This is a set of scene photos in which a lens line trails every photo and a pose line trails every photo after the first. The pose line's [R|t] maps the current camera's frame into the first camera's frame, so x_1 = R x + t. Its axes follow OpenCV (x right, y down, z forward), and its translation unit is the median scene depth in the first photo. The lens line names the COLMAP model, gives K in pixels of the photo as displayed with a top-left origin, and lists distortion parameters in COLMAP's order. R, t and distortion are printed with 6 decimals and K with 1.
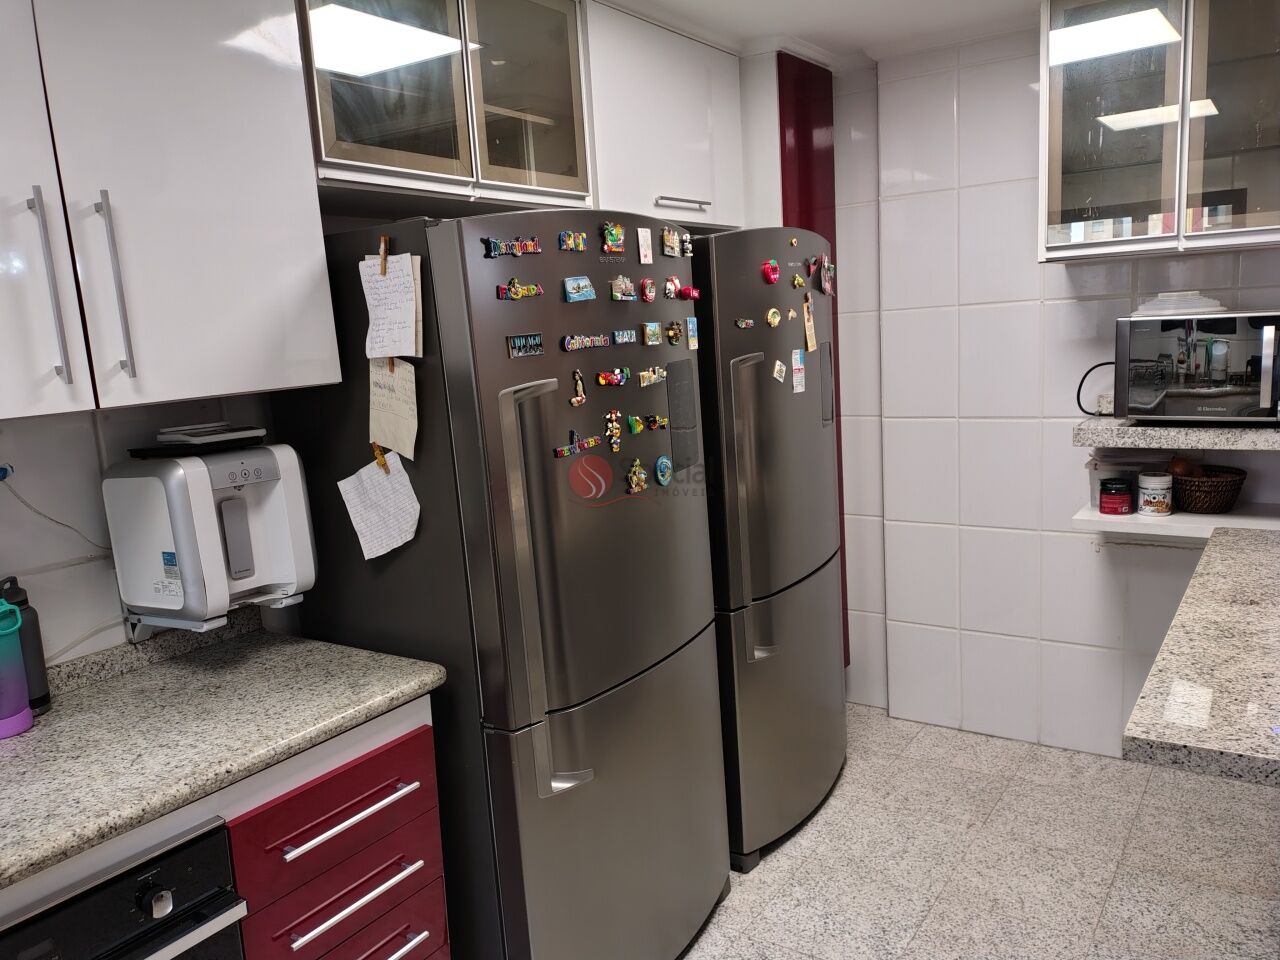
lens RADIAL K [[965.7, 0, 646.1], [0, 965.7, 480.7], [0, 0, 1]] dist [-0.008565, -0.005812]
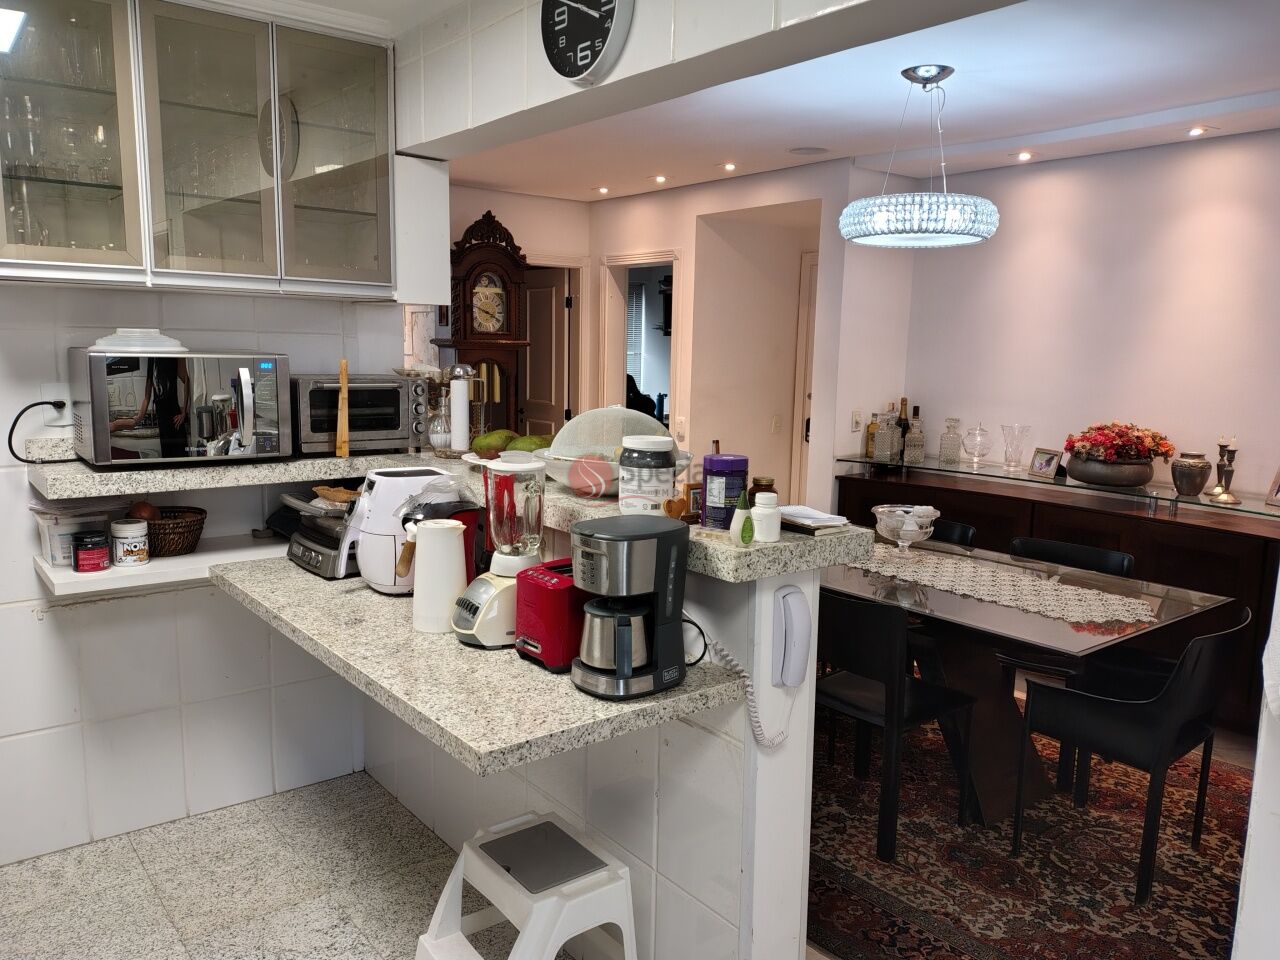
lens RADIAL K [[965.7, 0, 644.2], [0, 965.7, 485.7], [0, 0, 1]] dist [-0.008565, -0.005812]
pose [[0.301311, -0.072389, 0.950774, -0.214698], [0.112486, 0.992850, 0.039944, -0.023124], [-0.946868, 0.094913, 0.307299, 0.245578]]
